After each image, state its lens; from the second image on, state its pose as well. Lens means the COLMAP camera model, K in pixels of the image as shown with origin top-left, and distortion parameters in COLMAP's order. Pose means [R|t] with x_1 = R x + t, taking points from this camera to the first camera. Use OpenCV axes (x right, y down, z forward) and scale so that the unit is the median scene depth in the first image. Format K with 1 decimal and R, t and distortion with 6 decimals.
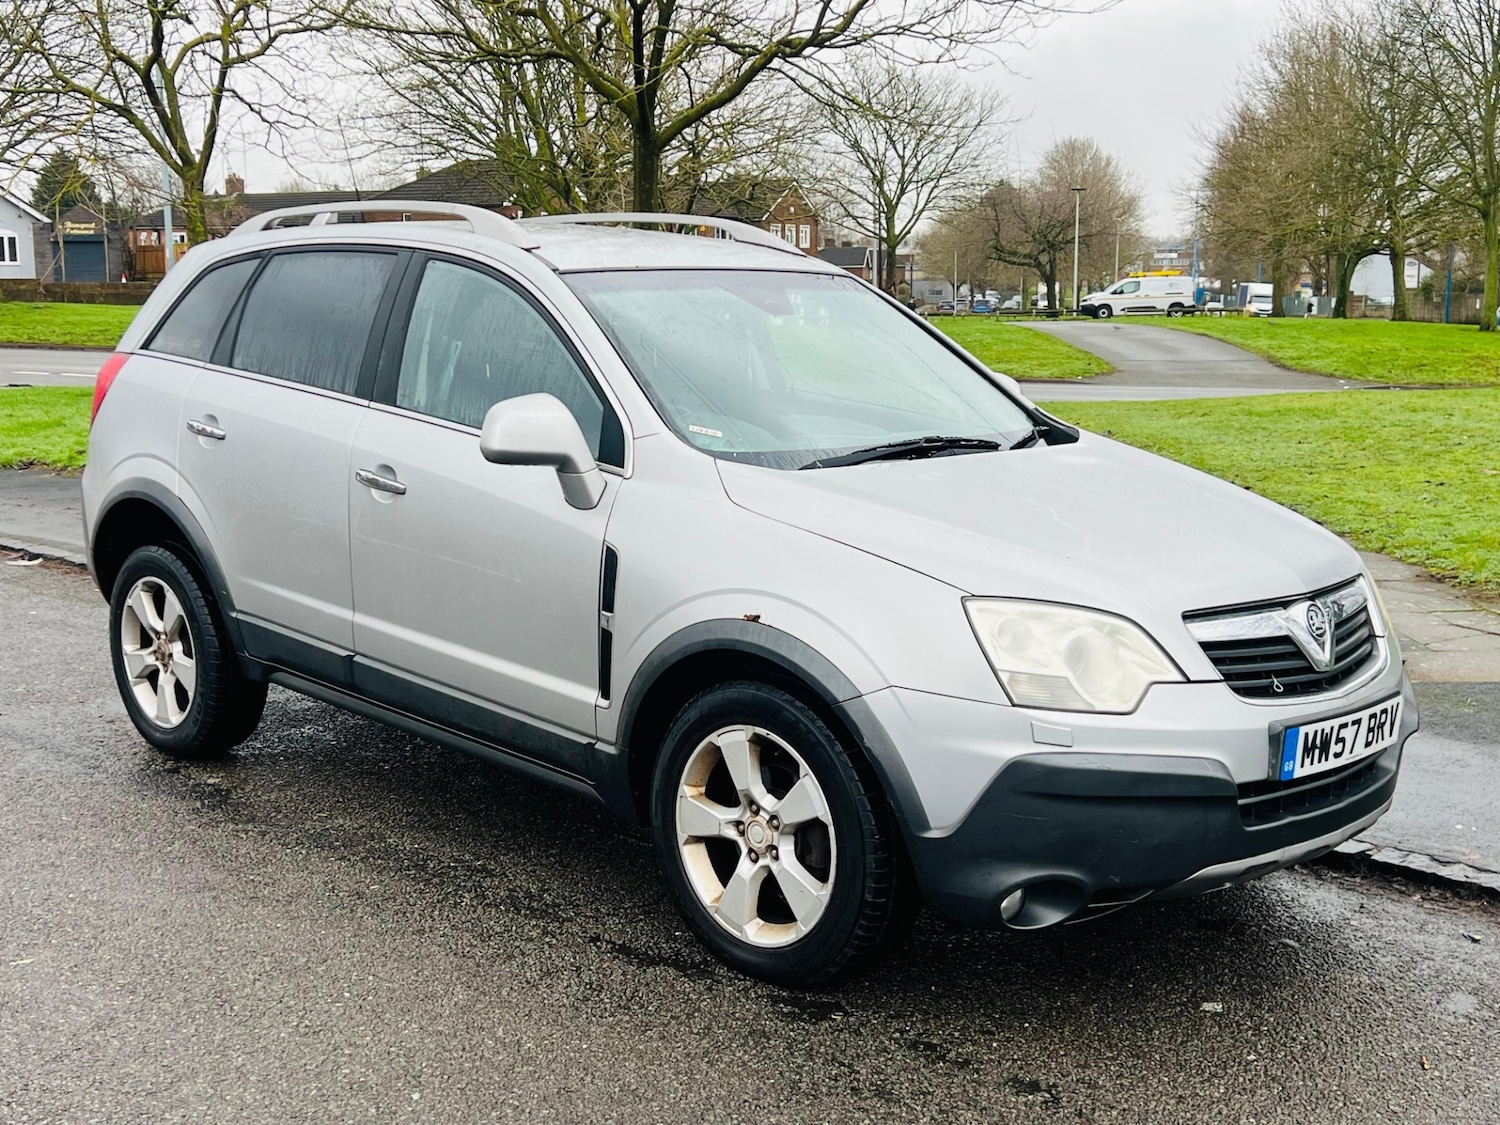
lens RADIAL K [[1814.5, 0, 746.3], [0, 1814.5, 566.2], [0, 0, 1]] dist [0.167027, -0.441677]
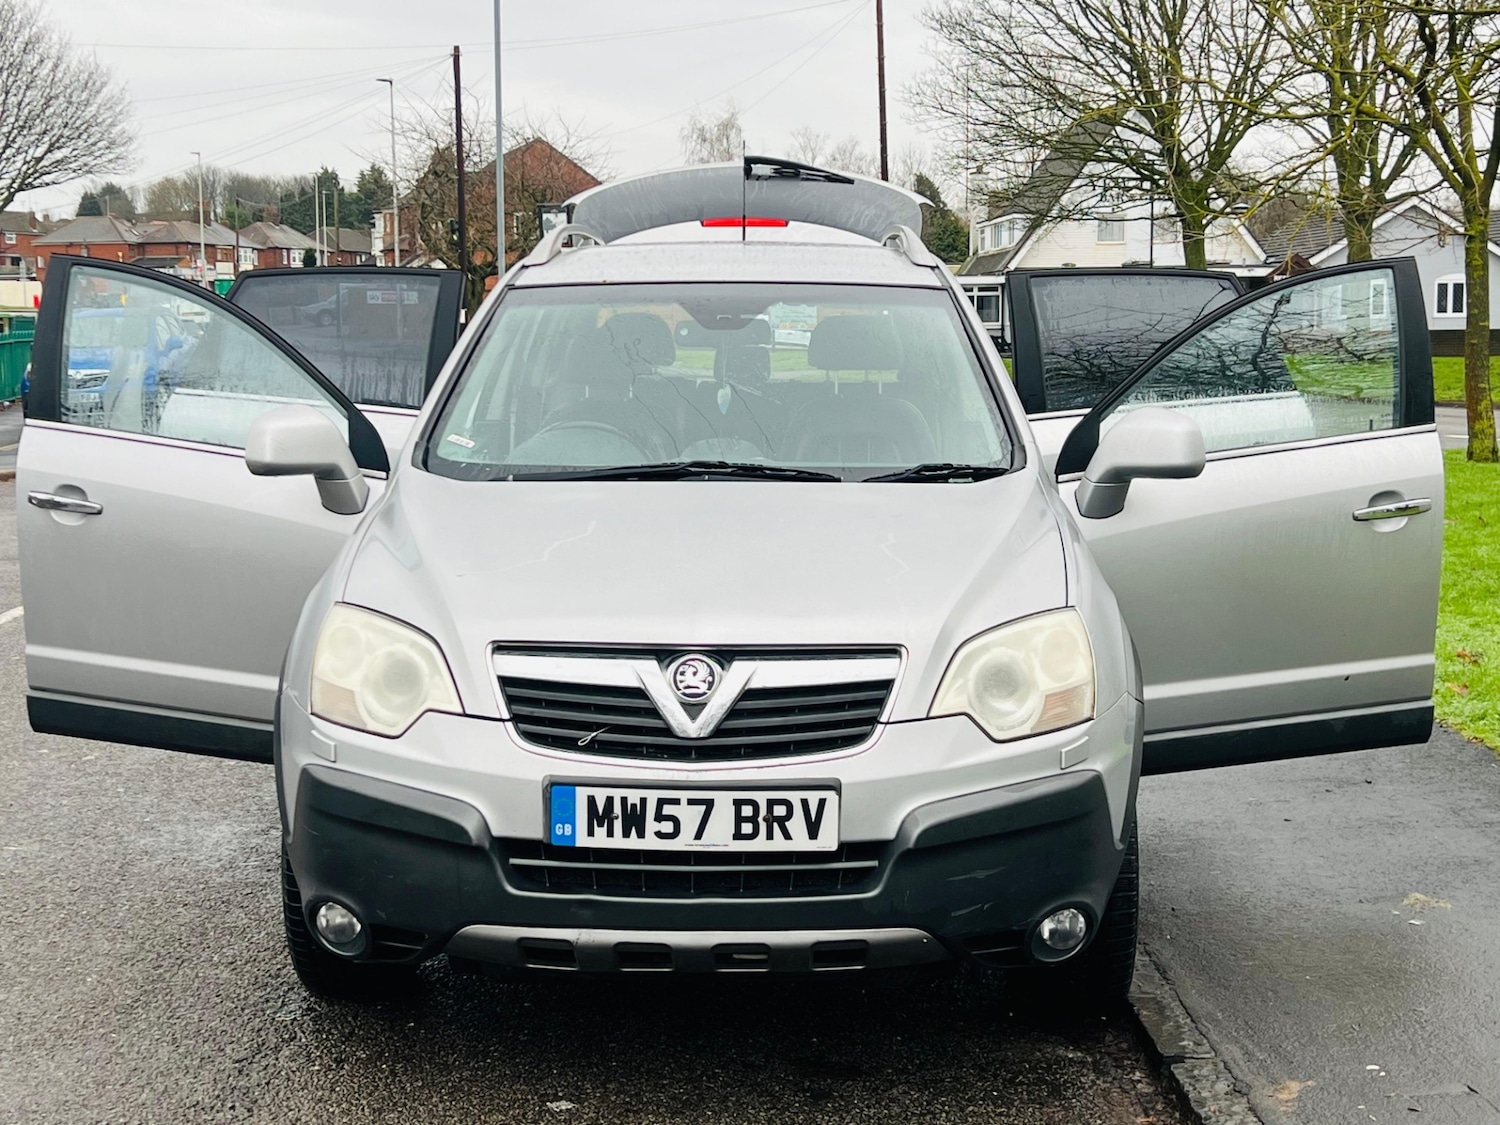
lens RADIAL K [[2223.6, 0, 750.0], [0, 2223.6, 562.5], [0, 0, 1]] dist [0.202613, -0.593488]
pose [[0.692408, 0.069827, -0.718120, 0.921113], [-0.108503, 0.994064, -0.007959, -0.015528], [0.713301, 0.083429, 0.695874, 0.259110]]
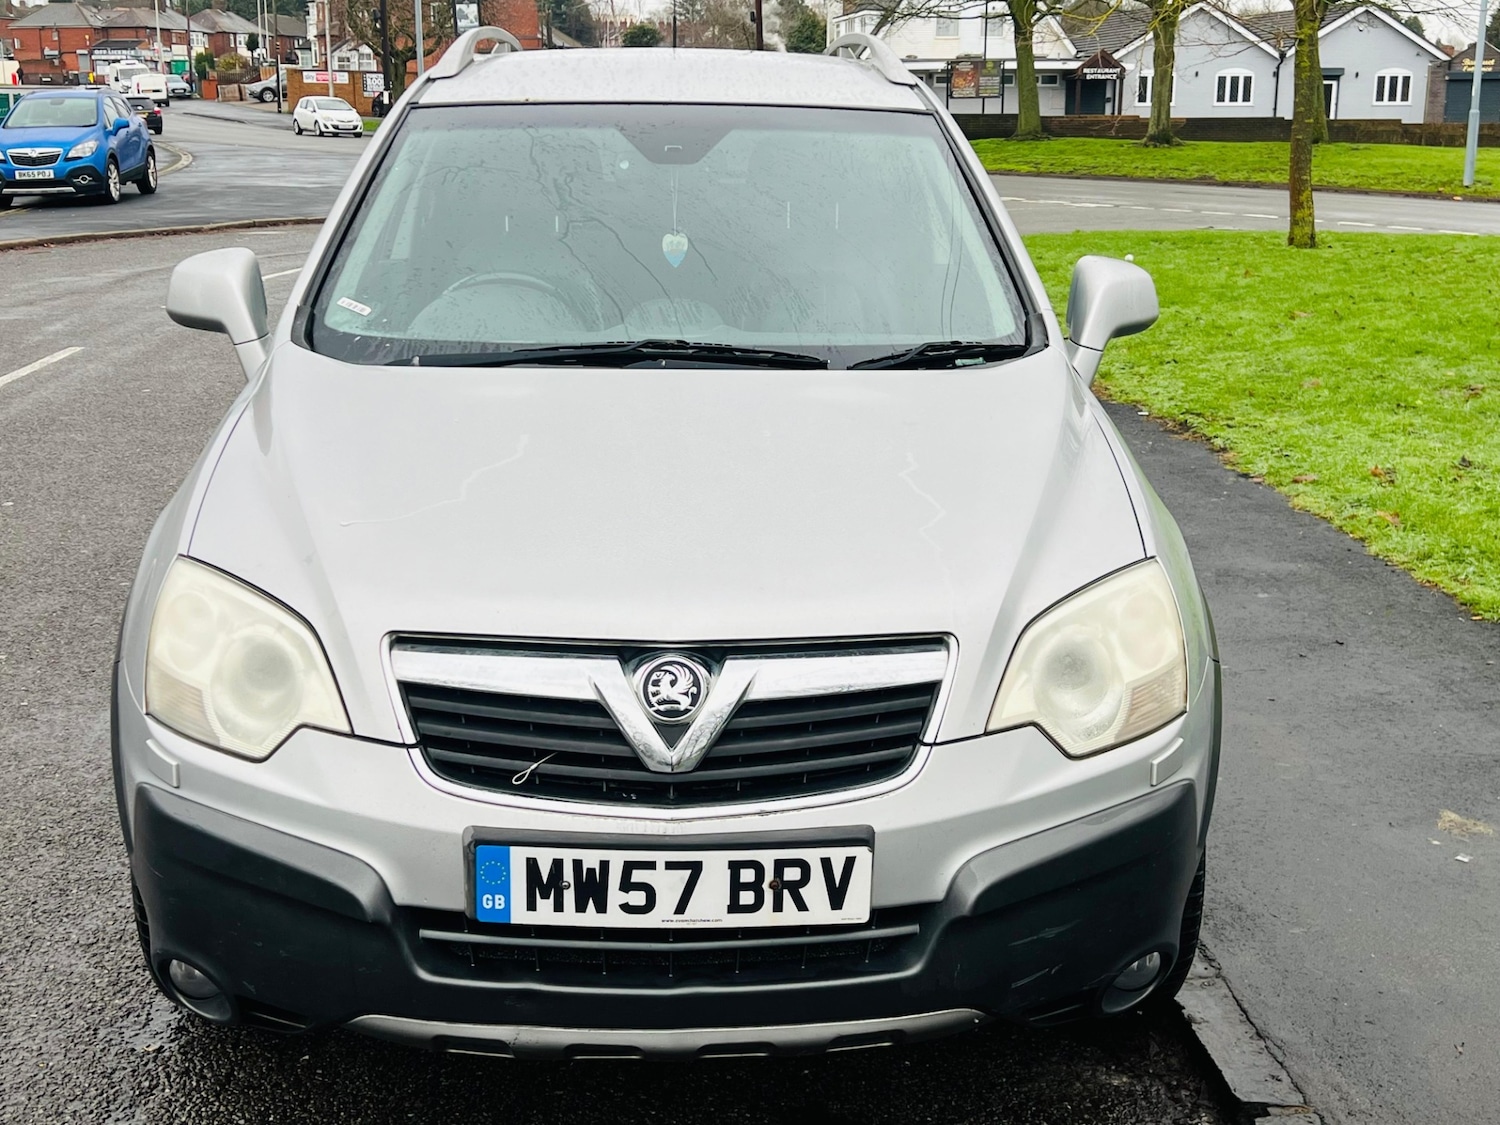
lens RADIAL K [[1814.5, 0, 746.3], [0, 1814.5, 566.2], [0, 0, 1]] dist [0.167027, -0.441677]
pose [[0.733683, 0.165705, -0.658978, 0.626883], [-0.110403, 0.985993, 0.125017, -0.077861], [0.670463, -0.018970, 0.741700, 0.490573]]
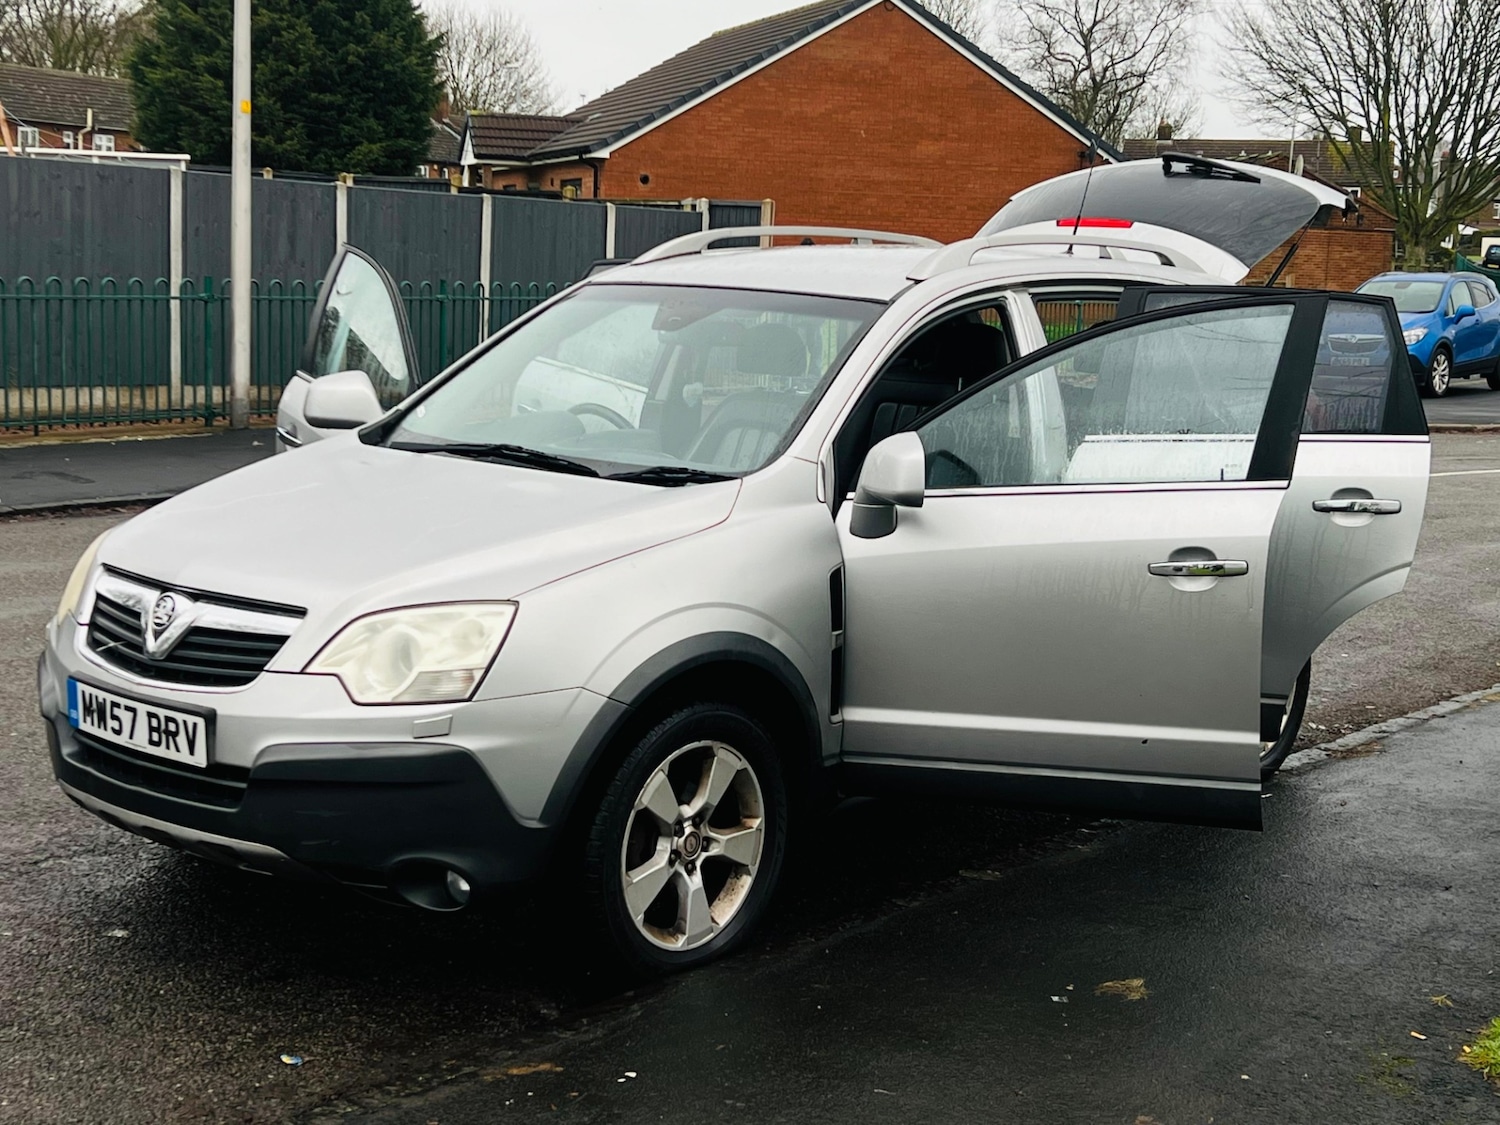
lens RADIAL K [[2223.4, 0, 735.0], [0, 2223.4, 570.8], [0, 0, 1]] dist [0.200470, -0.587751]
pose [[0.065442, 0.139661, -0.988034, 1.376467], [-0.195384, 0.972784, 0.124565, -0.186043], [0.978541, 0.184894, 0.090948, 1.037694]]
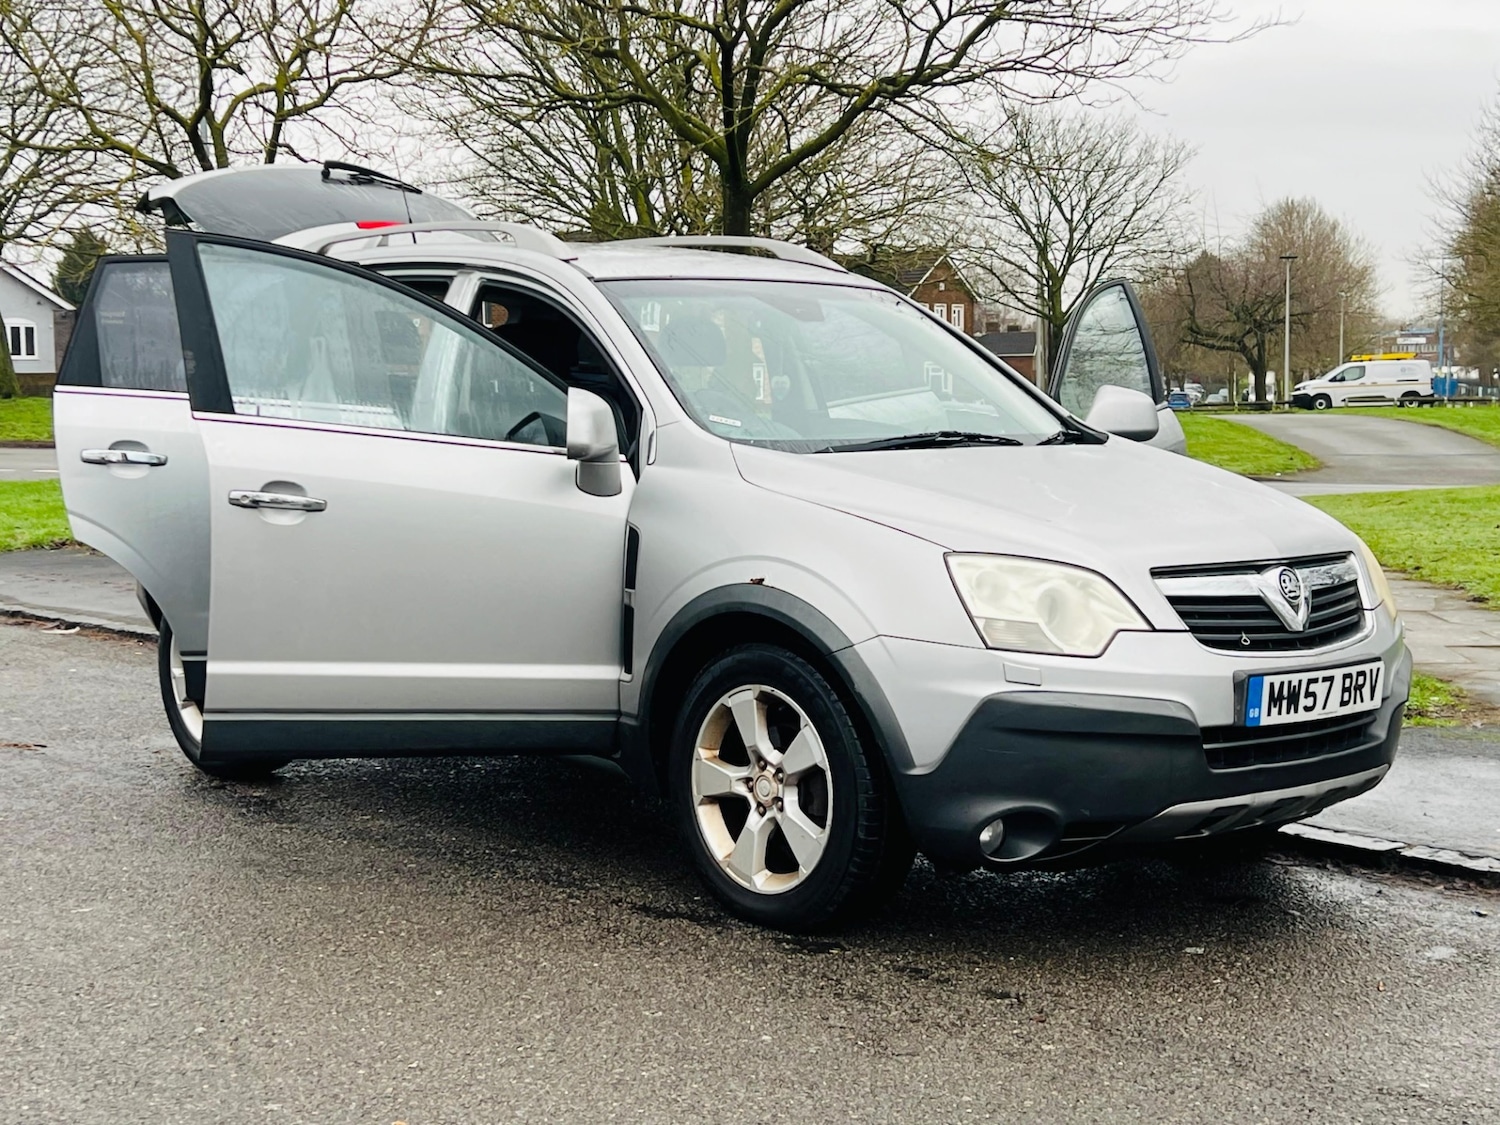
lens RADIAL K [[2215.2, 0, 760.9], [0, 2215.2, 560.3], [0, 0, 1]] dist [0.228701, -0.748093]
pose [[0.998190, -0.002532, -0.060081, 0.072286], [-0.001841, 0.997359, -0.072608, 0.095677], [0.060106, 0.072587, 0.995549, -0.264994]]
